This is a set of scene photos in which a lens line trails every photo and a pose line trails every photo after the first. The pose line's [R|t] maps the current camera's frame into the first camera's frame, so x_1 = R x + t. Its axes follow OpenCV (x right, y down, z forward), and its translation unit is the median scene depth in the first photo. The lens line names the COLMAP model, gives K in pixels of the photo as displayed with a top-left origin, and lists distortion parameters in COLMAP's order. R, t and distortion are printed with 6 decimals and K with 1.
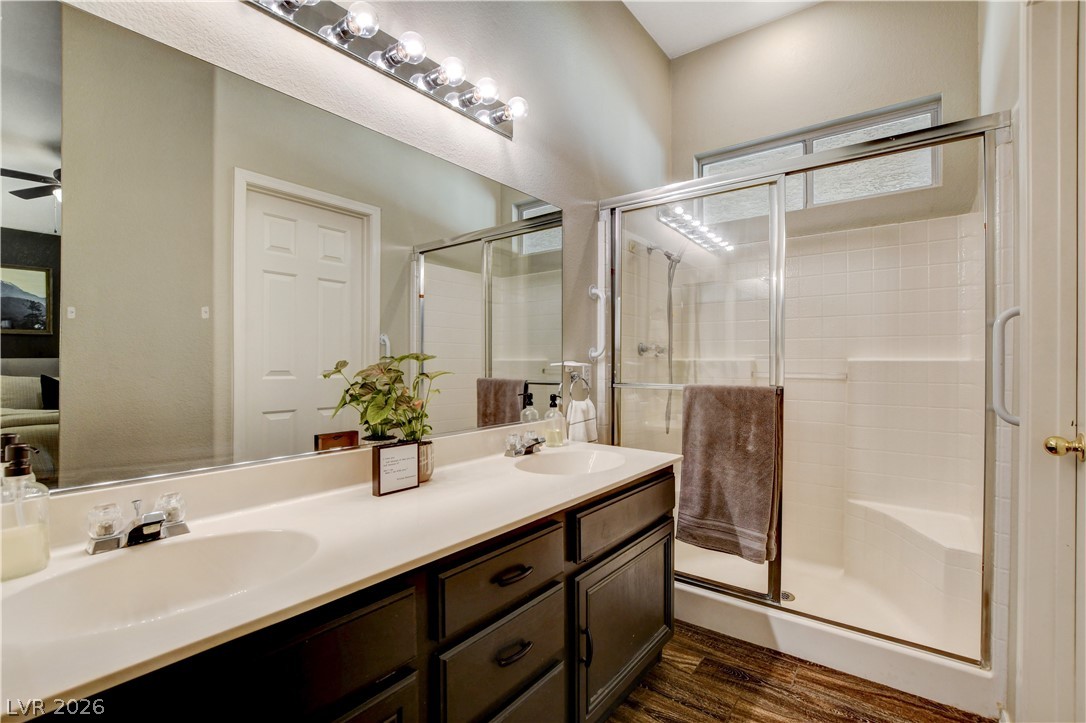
lens RADIAL K [[484.6, 0, 548.6], [0, 484.6, 364.9], [0, 0, 1]] dist [-0.016666, 0.000234]
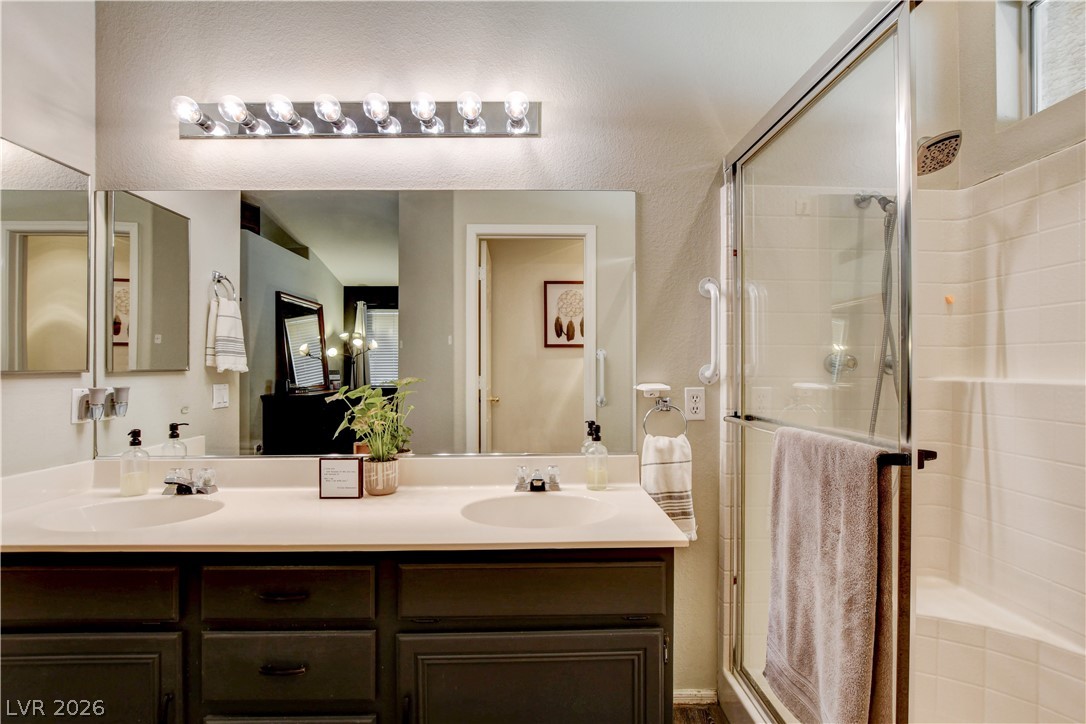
lens RADIAL K [[483.3, 0, 543.4], [0, 483.3, 377.5], [0, 0, 1]] dist [0.000529, 0.000085]
pose [[0.639036, 0.015092, -0.769029, 0.533697], [-0.000594, 0.999817, 0.019128, -0.032461], [0.769177, -0.011767, 0.638928, 0.368946]]
